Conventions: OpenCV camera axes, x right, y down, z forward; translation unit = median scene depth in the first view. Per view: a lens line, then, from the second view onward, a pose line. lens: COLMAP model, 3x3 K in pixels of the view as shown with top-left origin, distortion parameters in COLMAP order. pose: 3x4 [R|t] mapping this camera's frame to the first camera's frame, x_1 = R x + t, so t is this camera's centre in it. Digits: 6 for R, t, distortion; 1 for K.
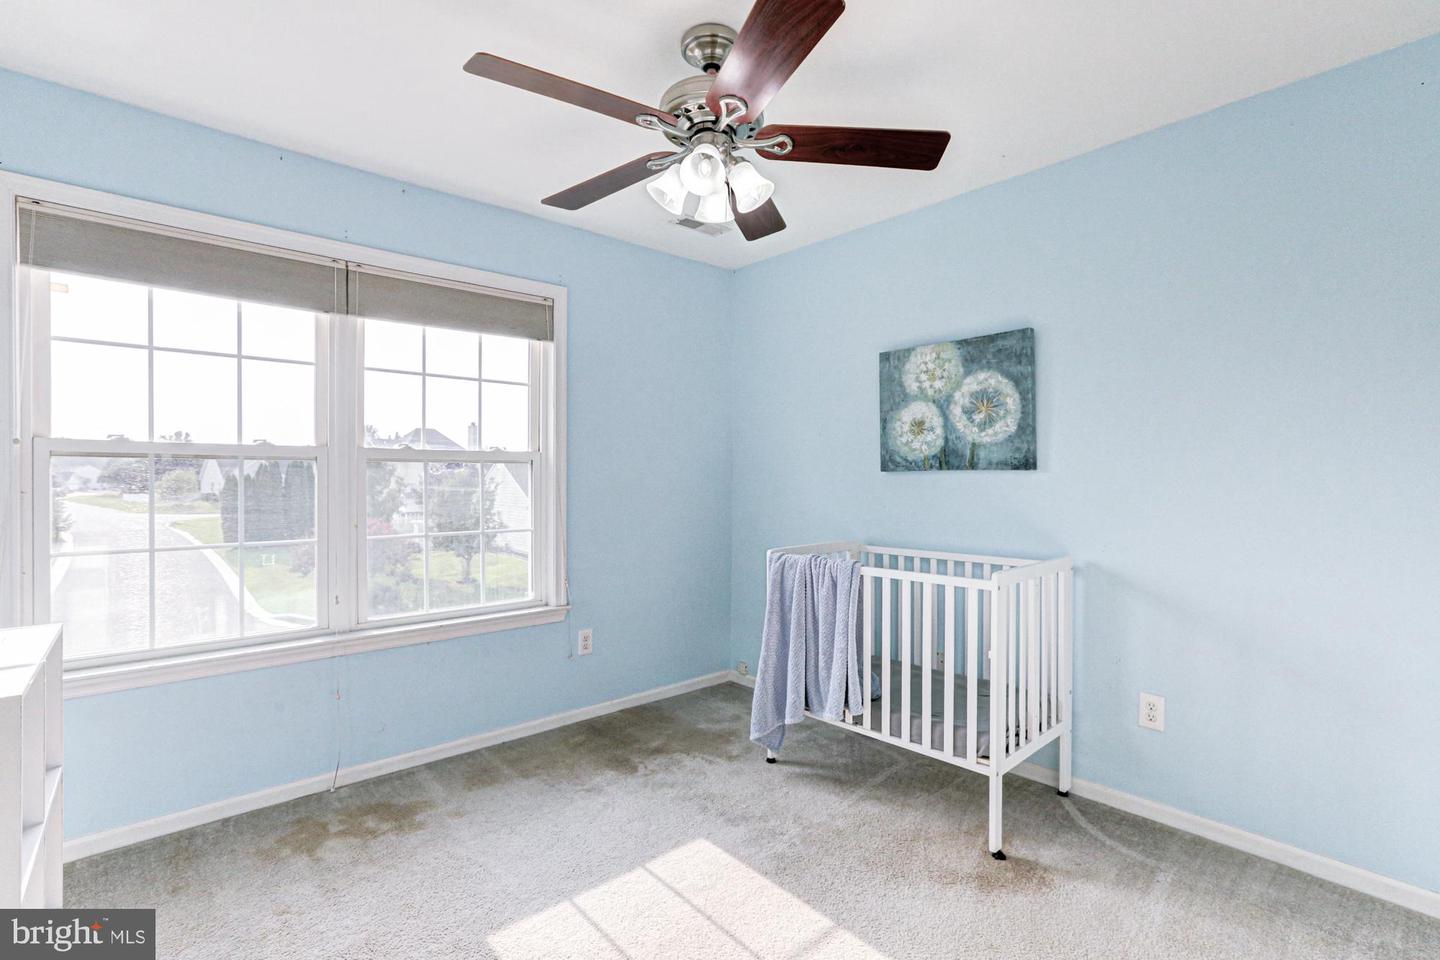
lens RADIAL K [[659.1, 0, 721.6], [0, 659.1, 484.5], [0, 0, 1]] dist [-0.003971, 0.000462]
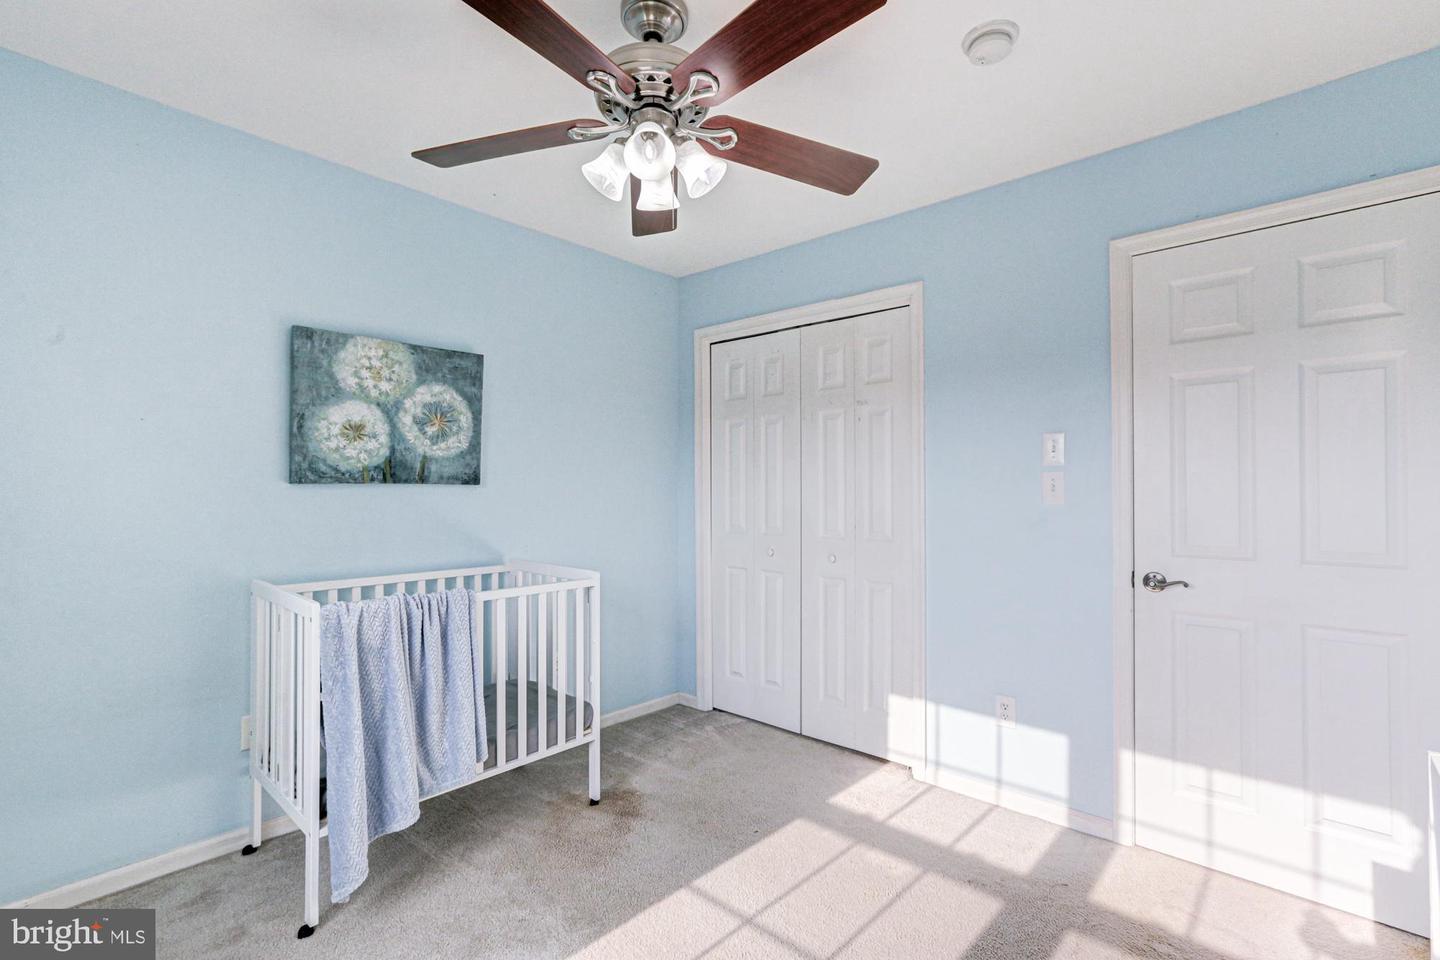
lens RADIAL K [[659.1, 0, 721.6], [0, 659.1, 484.5], [0, 0, 1]] dist [-0.003971, 0.000462]
pose [[-0.101756, 0.009573, 0.994763, -0.611120], [0.010017, 0.999913, -0.008598, -0.008463], [-0.994759, 0.009090, -0.101843, 0.661630]]
